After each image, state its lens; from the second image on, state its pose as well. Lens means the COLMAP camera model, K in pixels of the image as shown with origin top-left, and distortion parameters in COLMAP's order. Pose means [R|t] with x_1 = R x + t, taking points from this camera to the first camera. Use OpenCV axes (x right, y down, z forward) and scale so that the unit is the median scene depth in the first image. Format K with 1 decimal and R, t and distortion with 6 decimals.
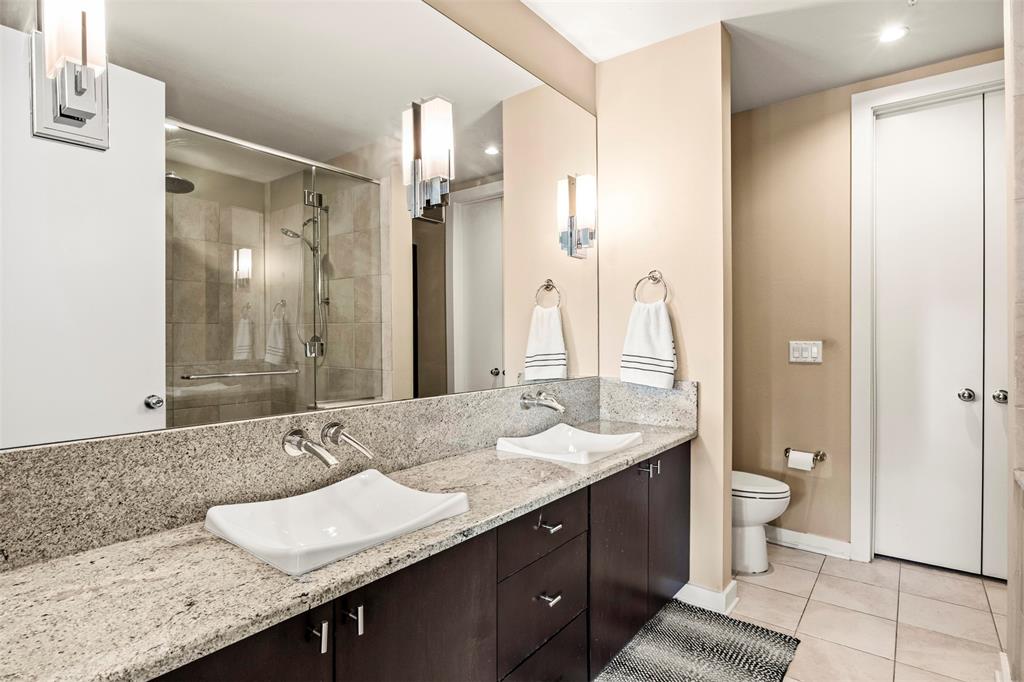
lens RADIAL K [[522.4, 0, 519.2], [0, 522.4, 340.3], [0, 0, 1]] dist [-0.013654, 0.001110]
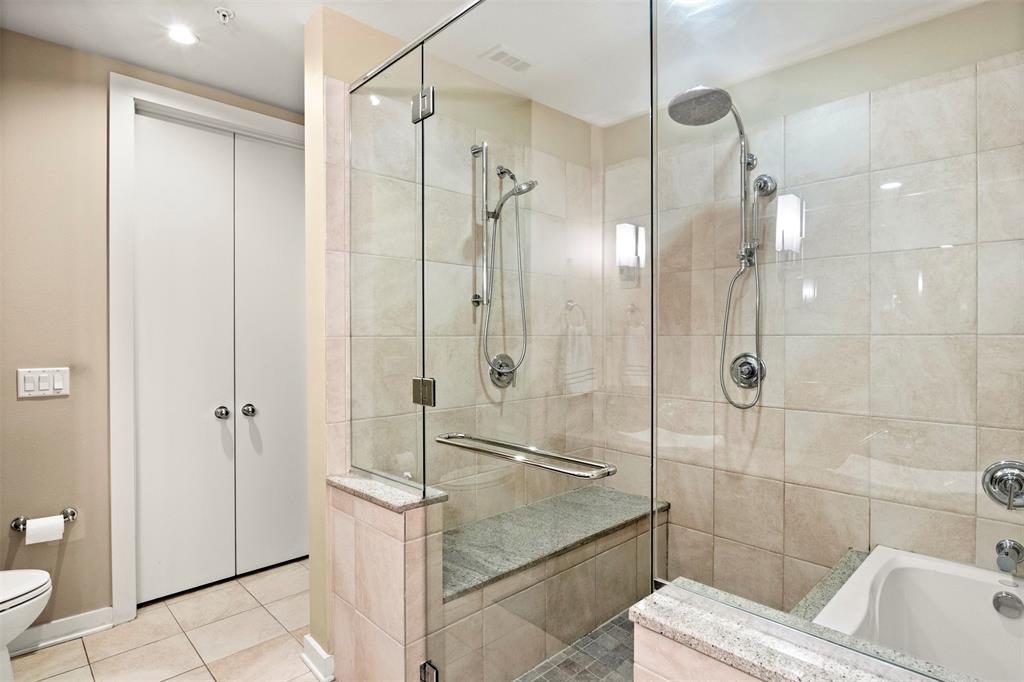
lens RADIAL K [[522.4, 0, 519.2], [0, 522.4, 340.3], [0, 0, 1]] dist [-0.013654, 0.001110]
pose [[0.130905, -0.005181, 0.991381, -0.103353], [0.002571, 0.999985, 0.004887, -0.042710], [-0.991392, 0.001909, 0.130916, 0.240593]]
